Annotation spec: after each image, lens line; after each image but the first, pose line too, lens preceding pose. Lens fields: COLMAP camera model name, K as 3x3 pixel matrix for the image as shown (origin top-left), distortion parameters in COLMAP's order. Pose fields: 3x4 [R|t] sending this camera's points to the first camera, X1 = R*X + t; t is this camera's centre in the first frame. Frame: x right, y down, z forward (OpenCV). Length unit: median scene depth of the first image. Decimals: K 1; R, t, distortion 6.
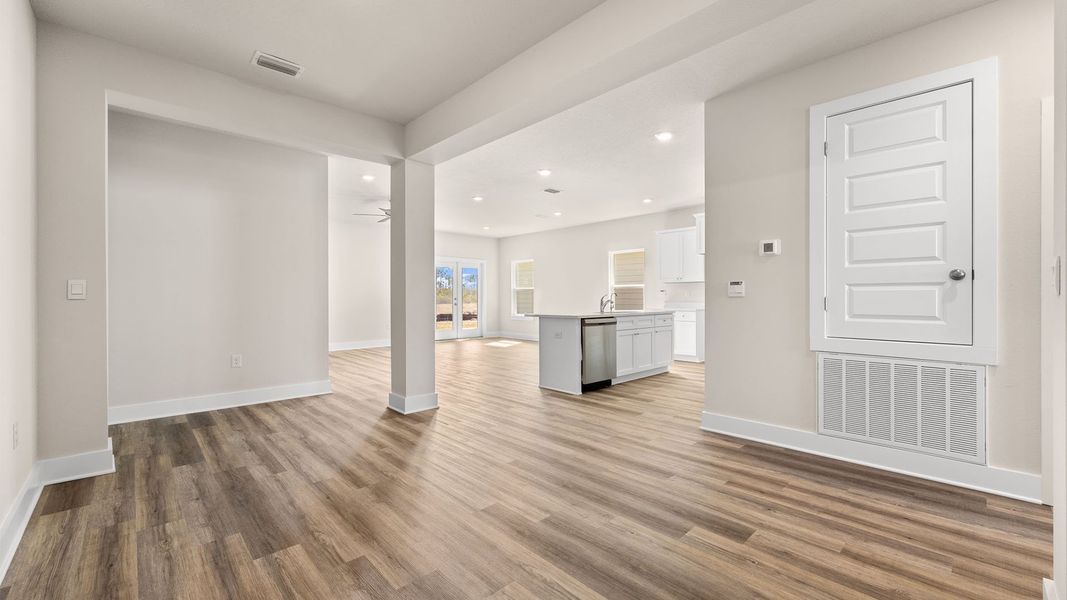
lens RADIAL K [[427.7, 0, 537.7], [0, 427.7, 298.7], [0, 0, 1]] dist [-0.002252, 0.000316]
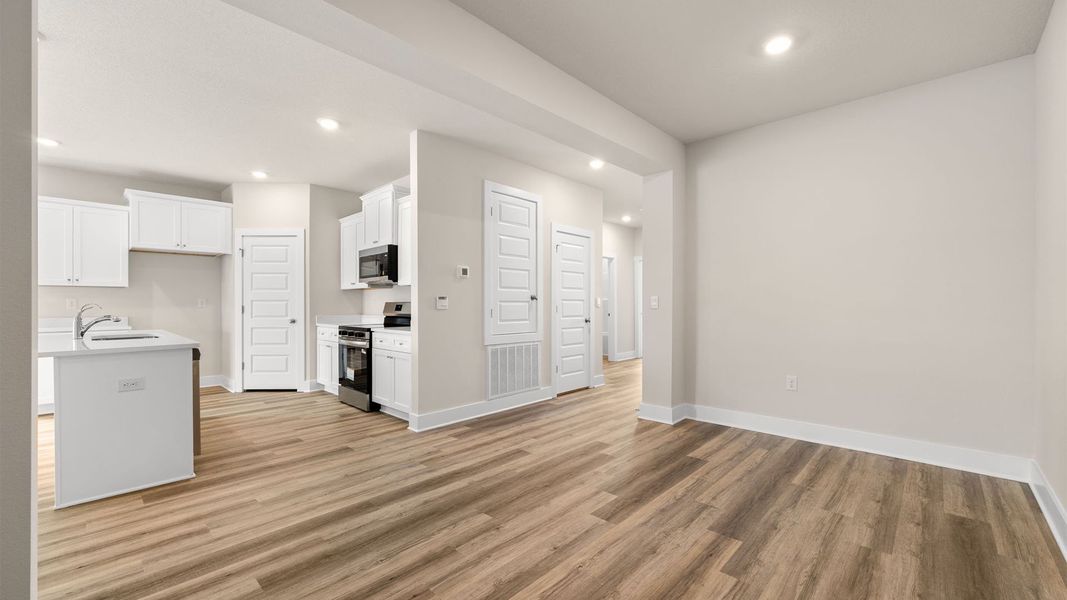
lens RADIAL K [[428.2, 0, 537.8], [0, 428.2, 302.2], [0, 0, 1]] dist [-0.000634, 0.000180]
pose [[-0.045811, 0.005792, 0.998933, -0.872411], [0.007009, 0.999960, -0.005476, -0.018003], [-0.998926, 0.006751, -0.045850, 0.918794]]
